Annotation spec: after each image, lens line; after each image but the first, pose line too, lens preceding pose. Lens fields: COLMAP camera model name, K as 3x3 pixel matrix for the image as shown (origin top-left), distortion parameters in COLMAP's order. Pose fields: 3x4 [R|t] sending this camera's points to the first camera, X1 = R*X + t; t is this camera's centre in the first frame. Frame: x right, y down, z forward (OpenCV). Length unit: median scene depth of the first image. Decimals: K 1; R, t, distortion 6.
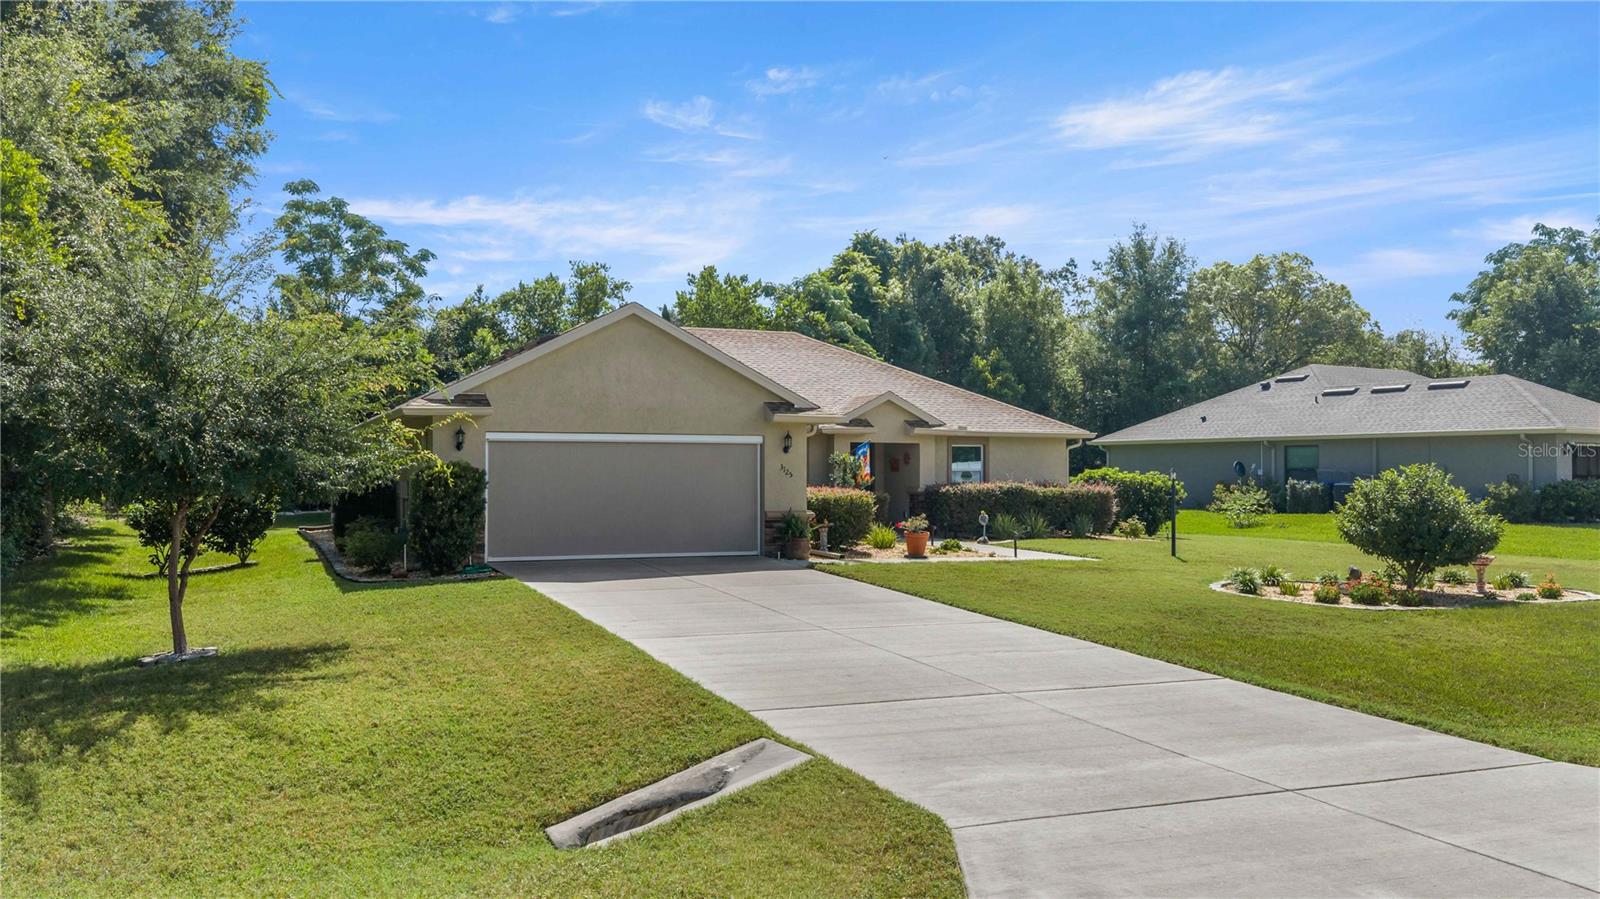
lens RADIAL K [[1287.6, 0, 800.0], [0, 1287.6, 449.5], [0, 0, 1]] dist [-0.000013, -0.001870]
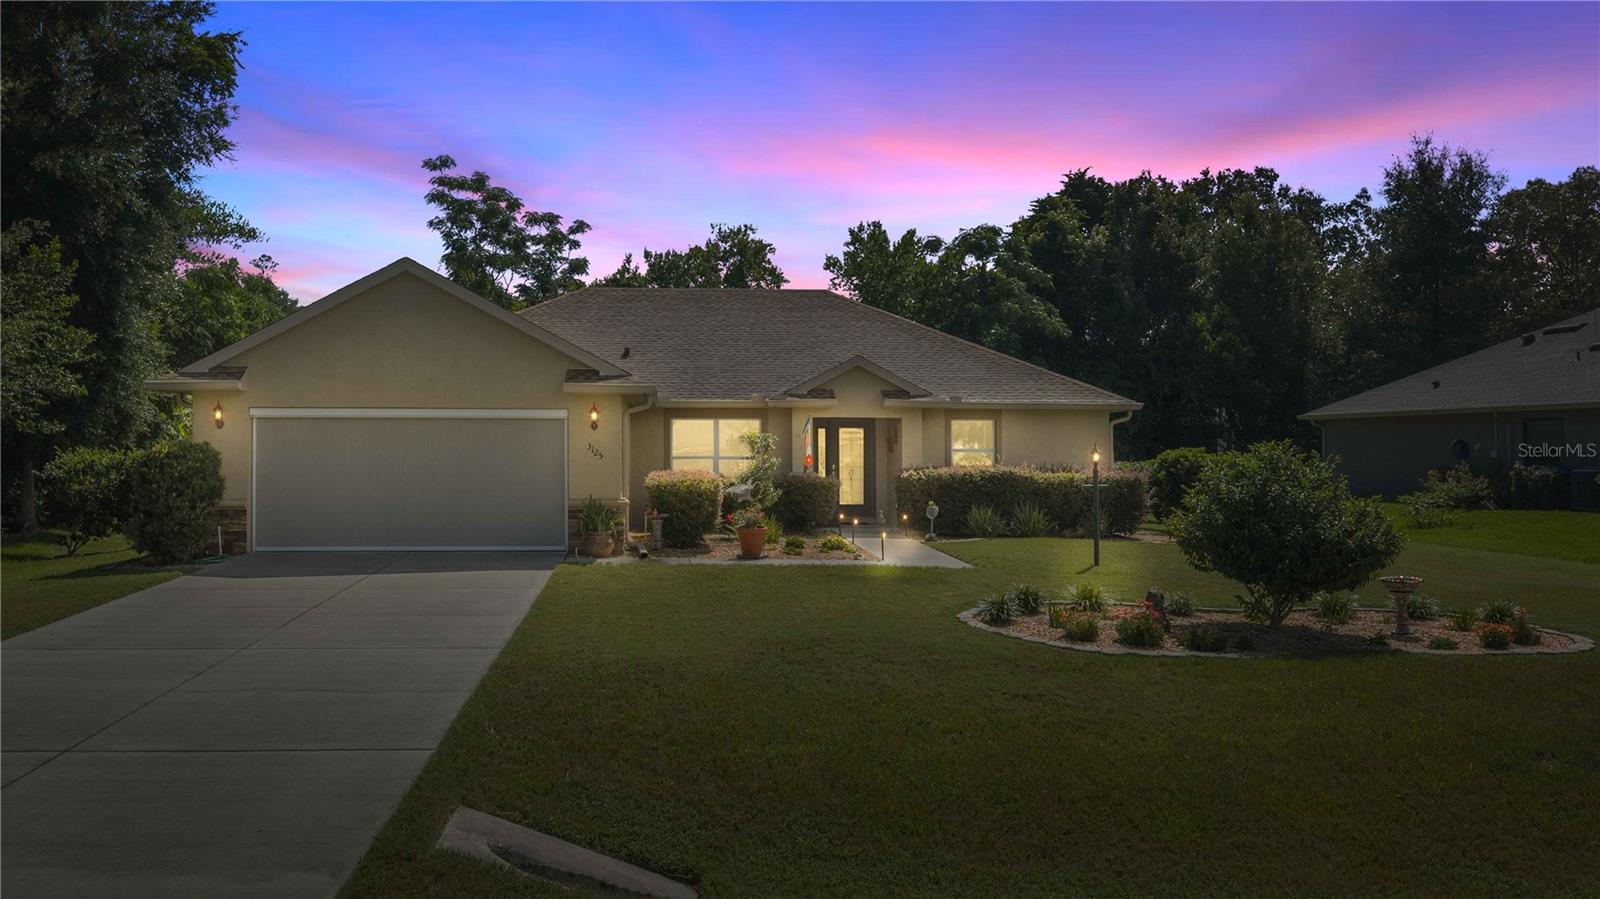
lens RADIAL K [[1352.4, 0, 800.0], [0, 1352.4, 449.5], [0, 0, 1]] dist [-0.003115, -0.009369]
pose [[0.943551, 0.000400, -0.331228, 0.215822], [0.004528, 0.999890, 0.014107, 0.001965], [0.331197, -0.014810, 0.943445, 0.113462]]
